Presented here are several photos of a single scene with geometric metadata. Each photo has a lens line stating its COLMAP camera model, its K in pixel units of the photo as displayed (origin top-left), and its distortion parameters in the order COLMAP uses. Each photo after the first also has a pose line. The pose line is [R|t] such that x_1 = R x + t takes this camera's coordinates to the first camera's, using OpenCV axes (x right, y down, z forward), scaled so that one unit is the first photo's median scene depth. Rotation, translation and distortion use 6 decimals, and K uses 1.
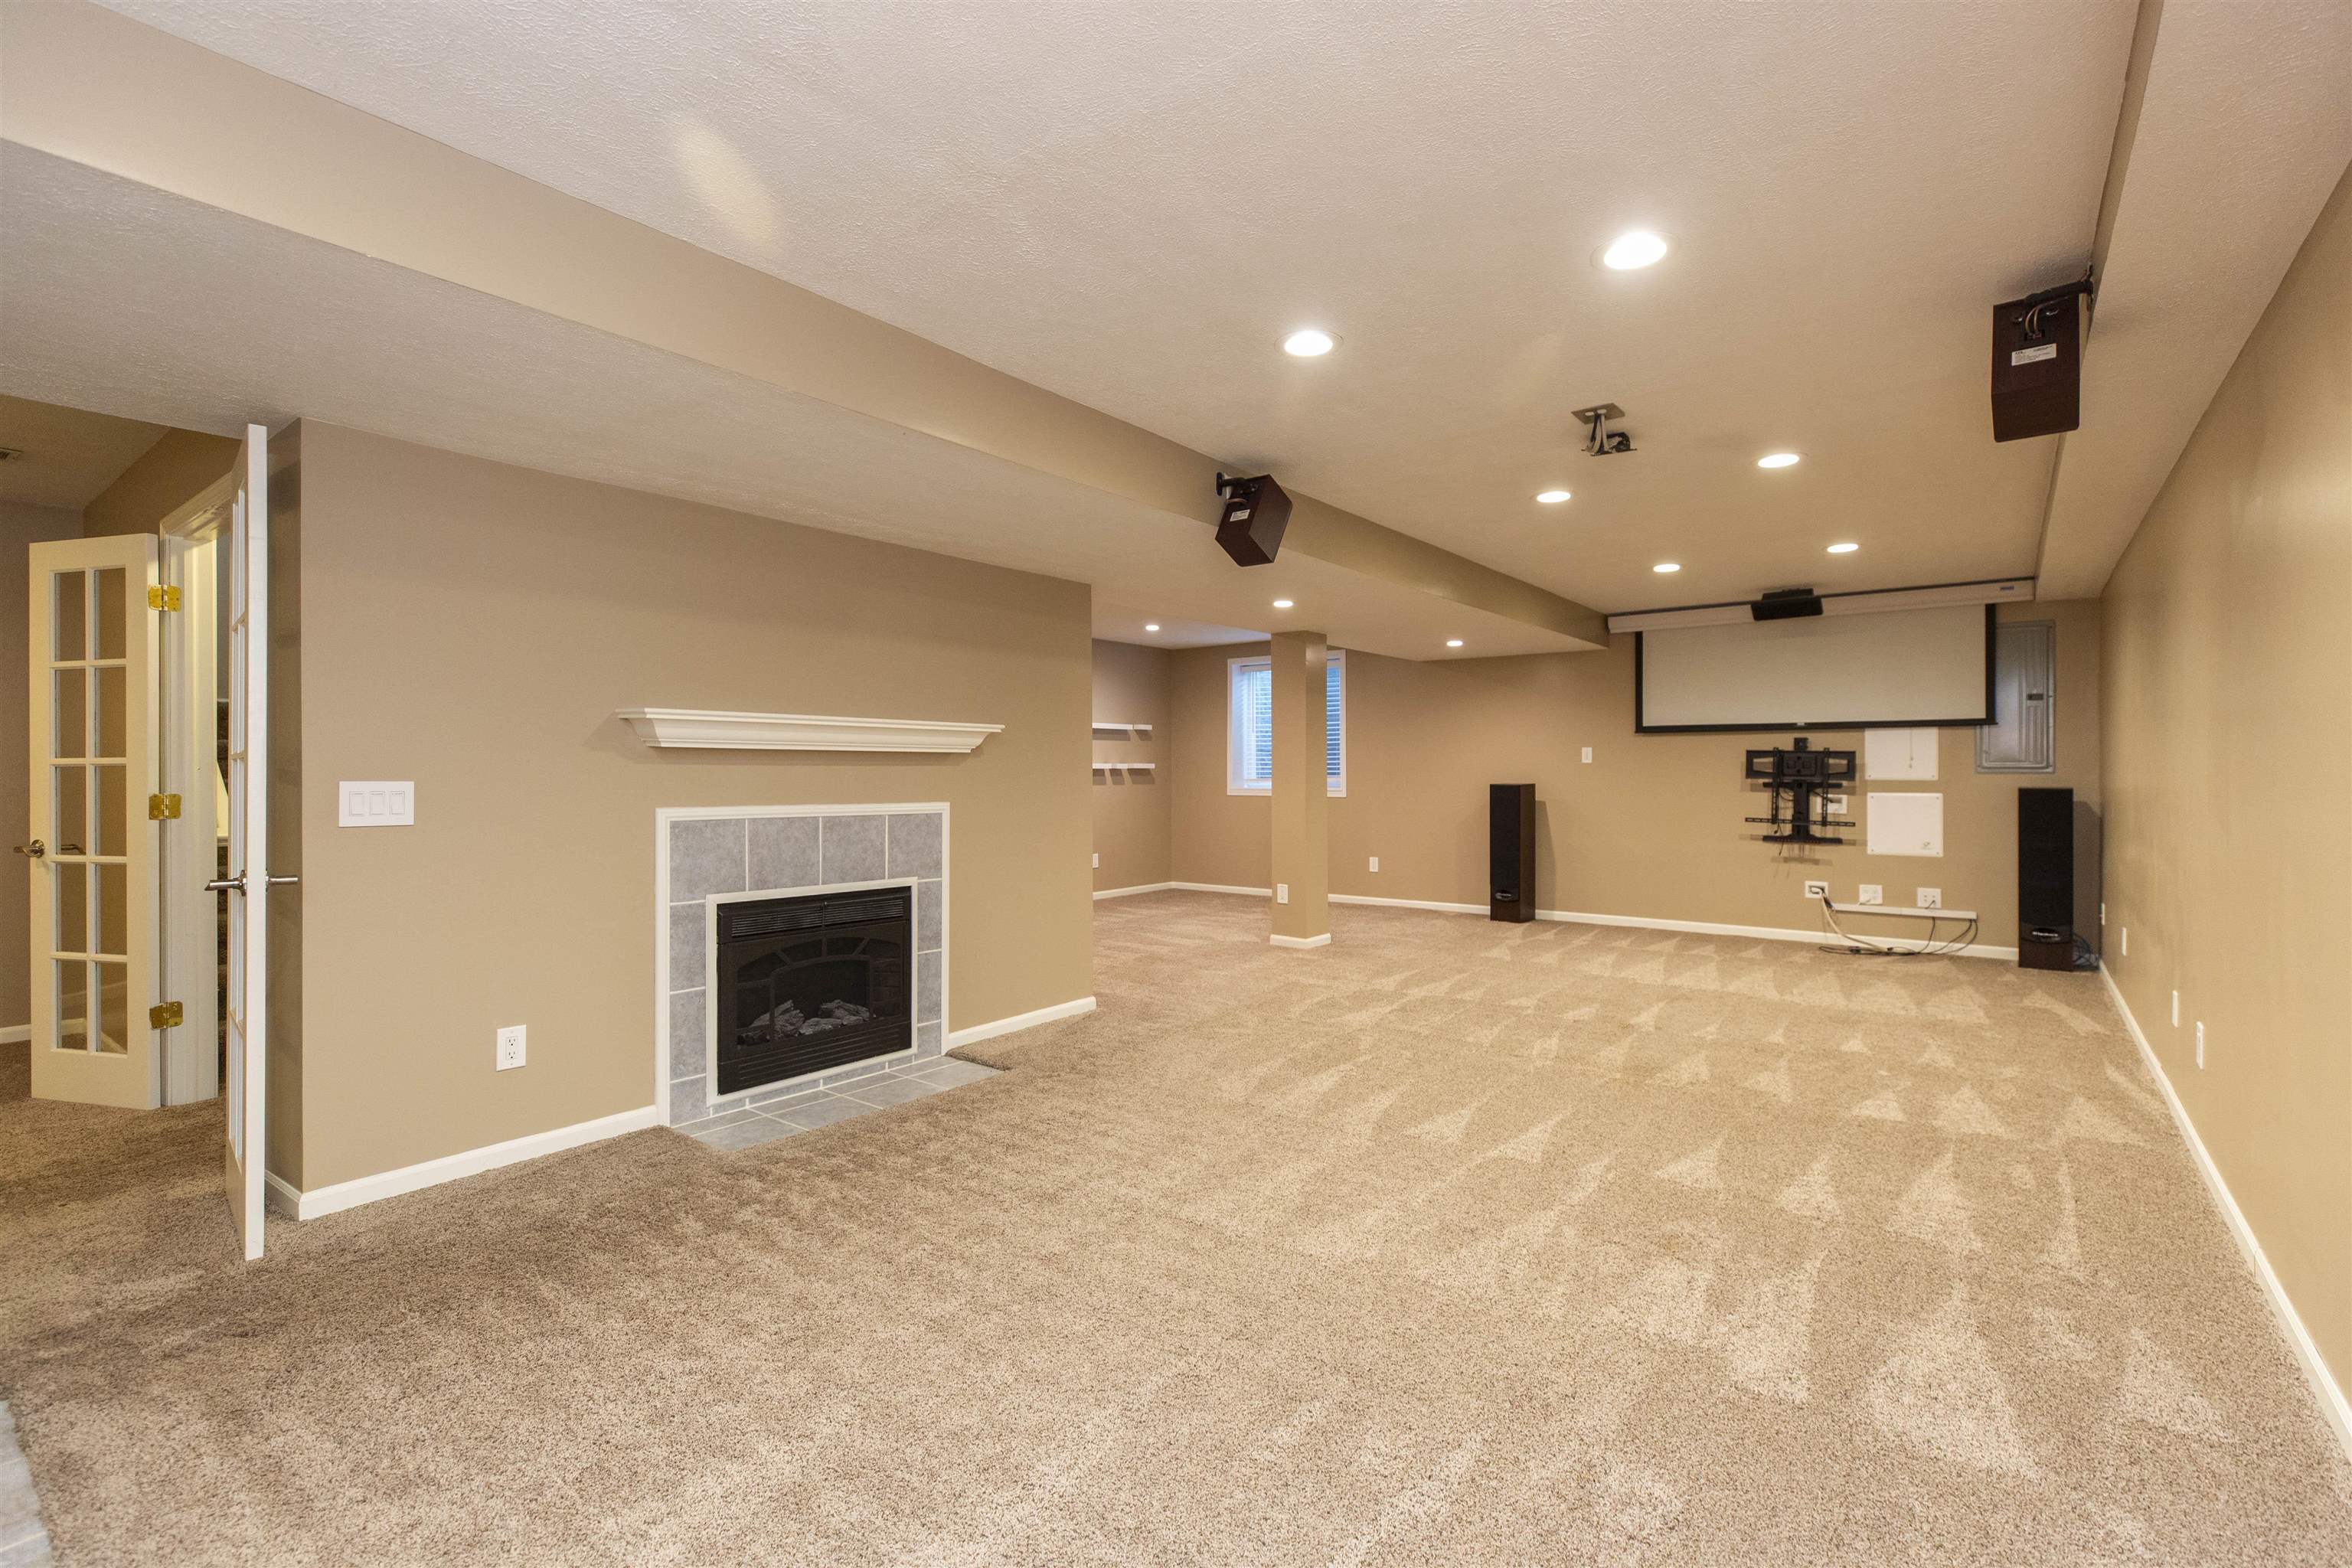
lens RADIAL K [[1045.8, 0, 1169.5], [0, 1045.8, 776.2], [0, 0, 1]] dist [0.004176, 0.000827]
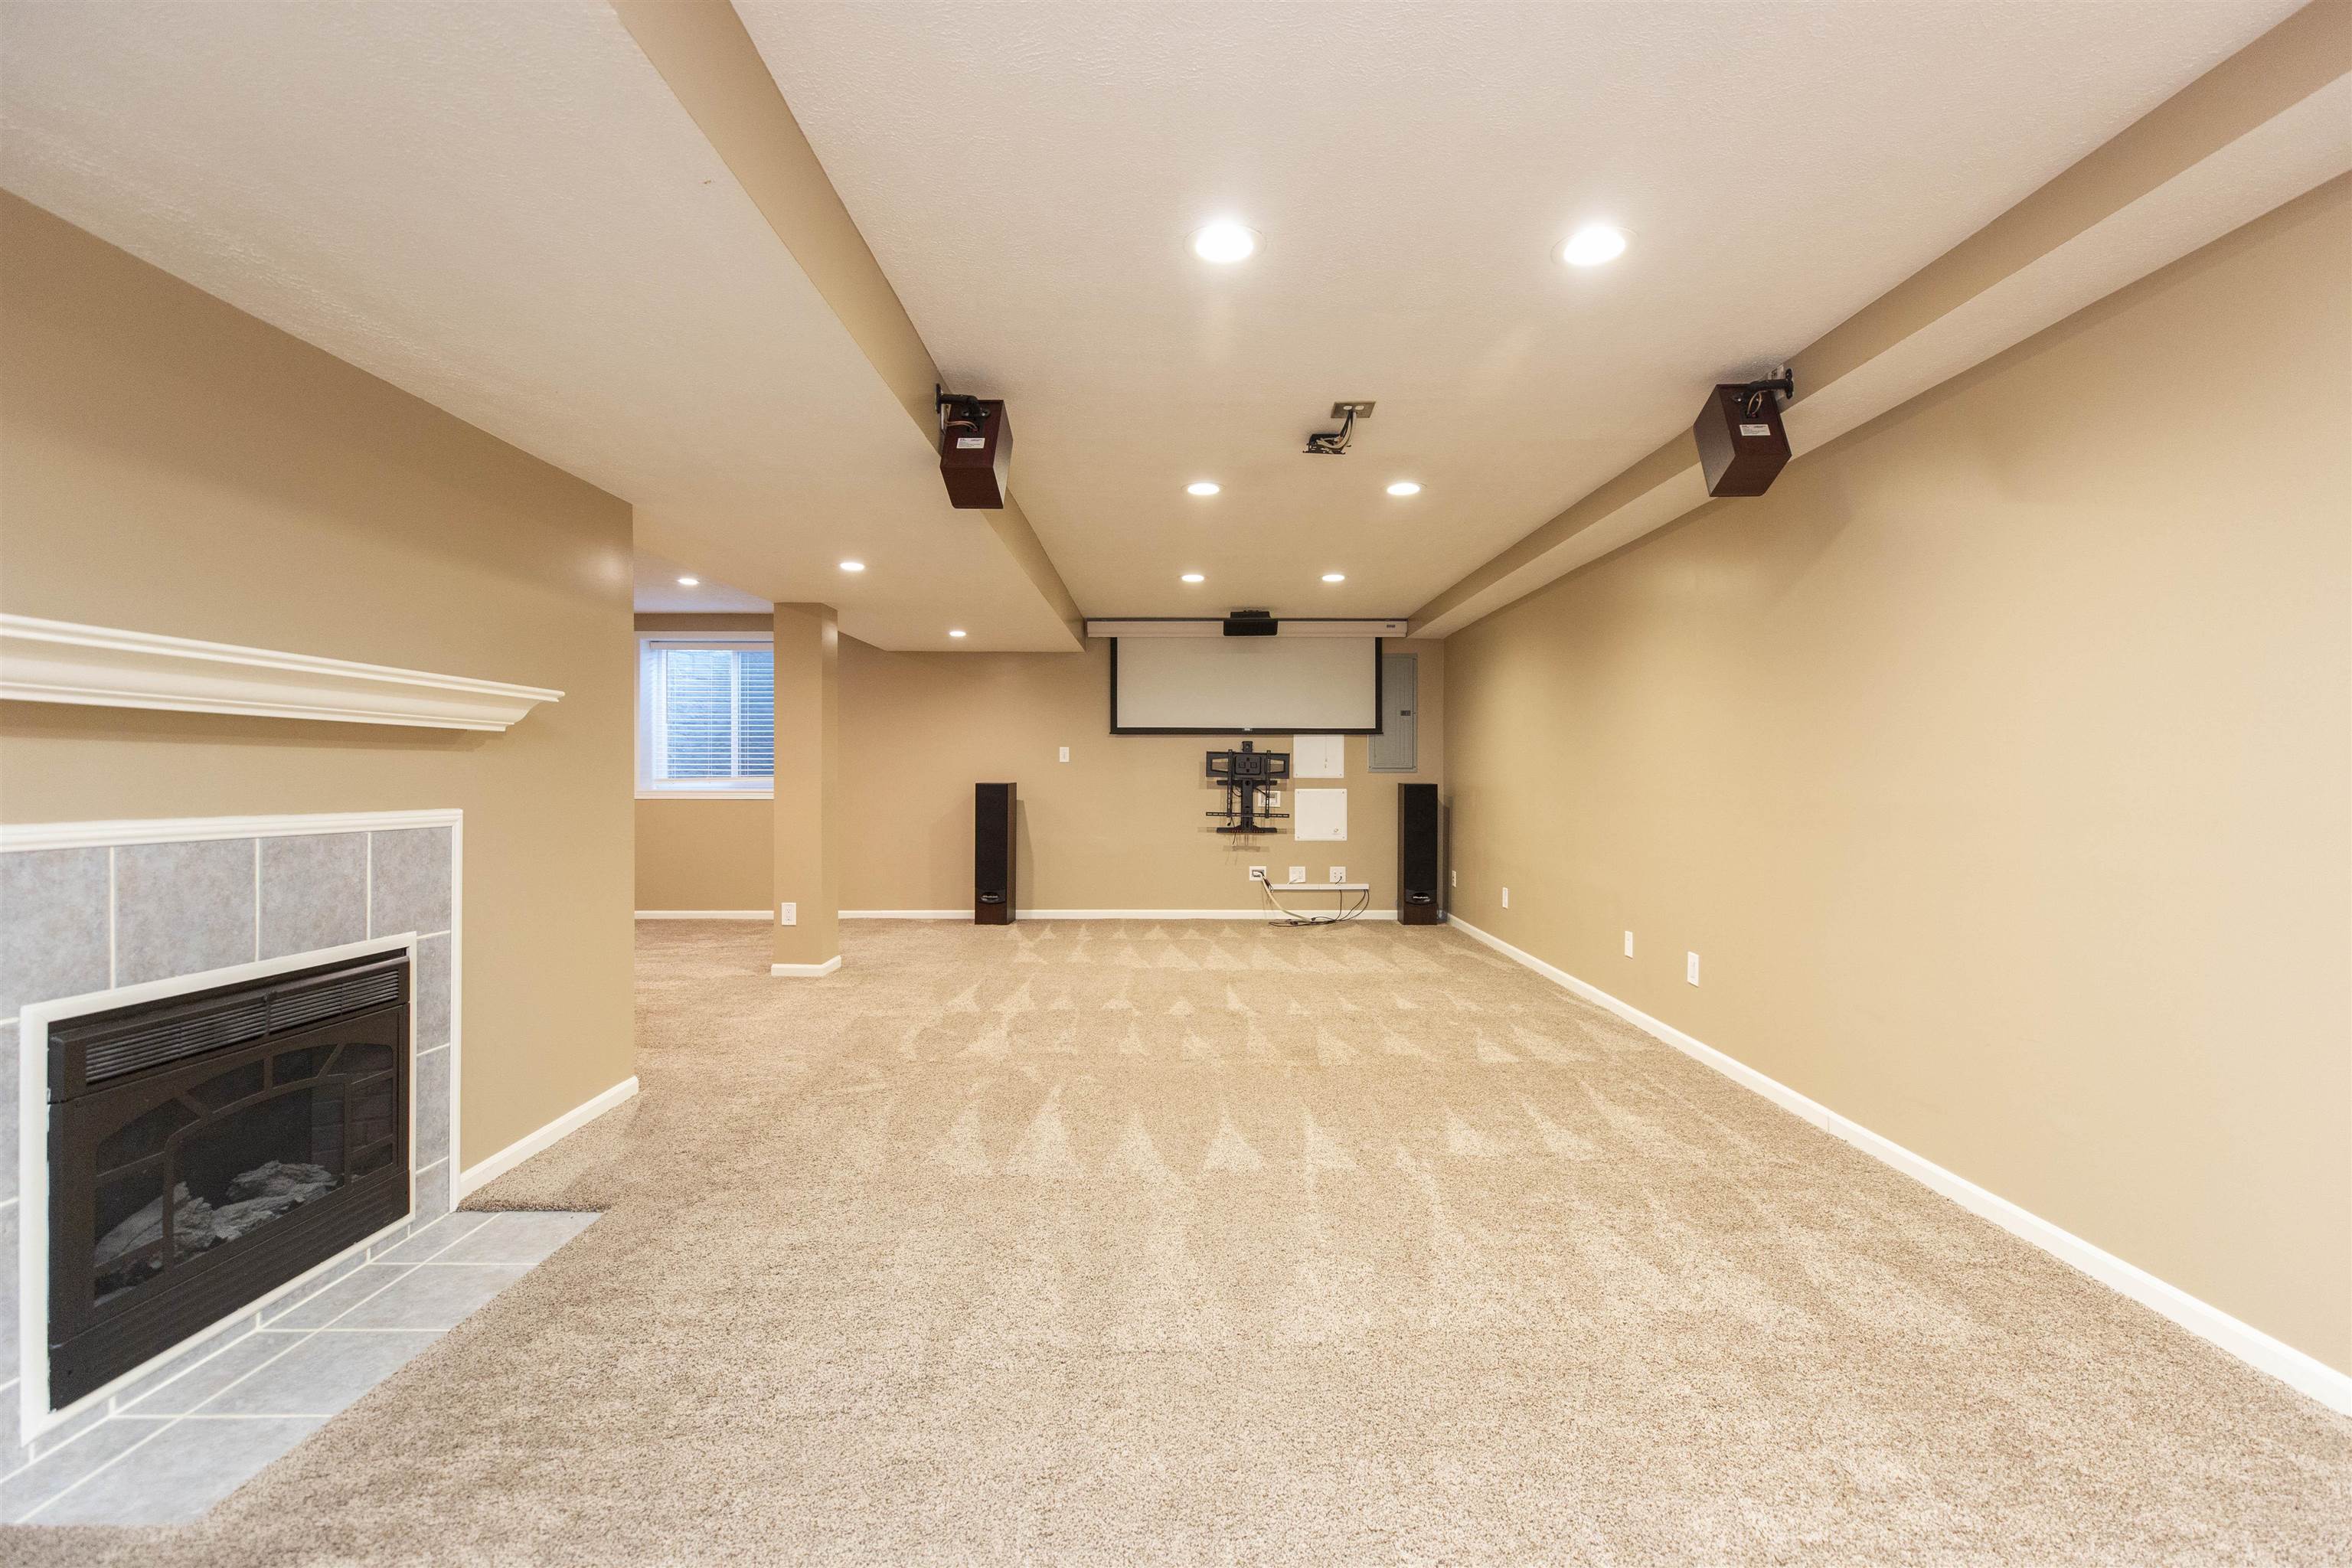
lens RADIAL K [[1045.8, 0, 1169.5], [0, 1045.8, 776.2], [0, 0, 1]] dist [0.004176, 0.000827]
pose [[0.789492, 0.001127, 0.613760, -0.264900], [0.000646, 0.999996, -0.002668, 0.007144], [-0.613761, 0.002503, 0.789488, 0.239139]]
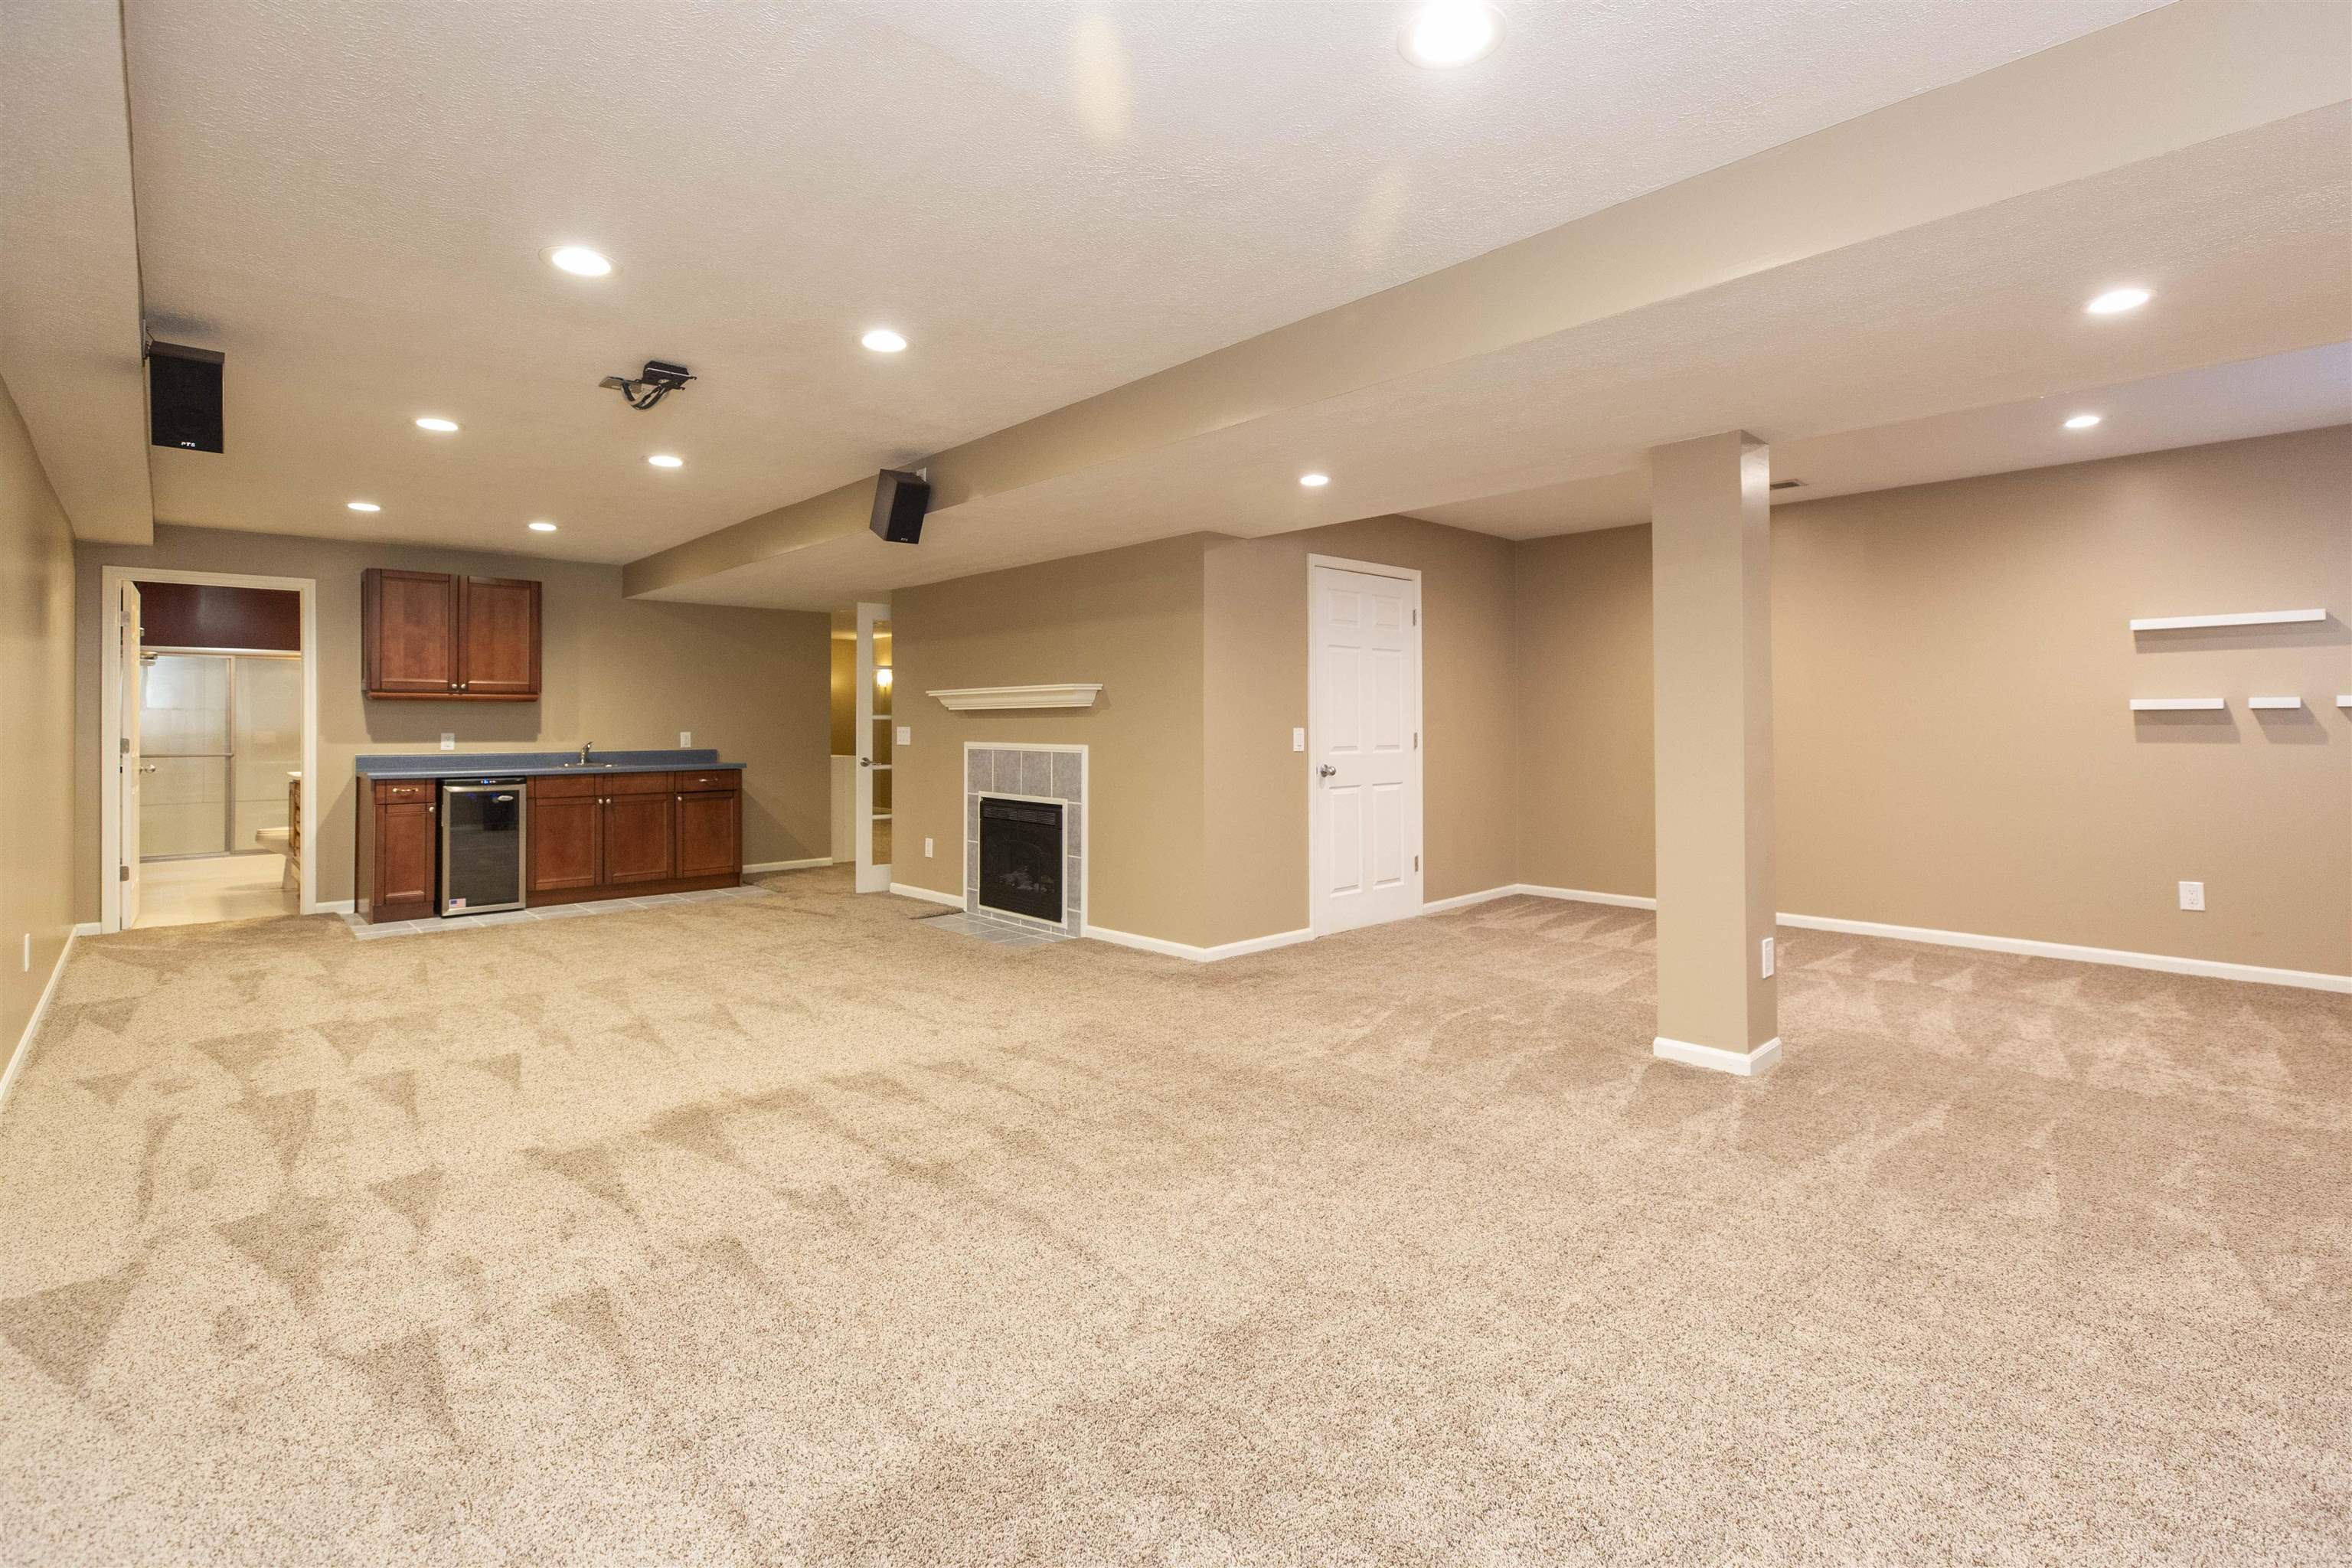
lens RADIAL K [[1064.8, 0, 1180.4], [0, 1064.8, 736.5], [0, 0, 1]] dist [0.001548, 0.000176]
pose [[-0.146745, 0.006992, -0.989150, 1.080267], [-0.001350, 0.999973, 0.007269, 0.004976], [0.989173, 0.002402, -0.146732, 1.323290]]
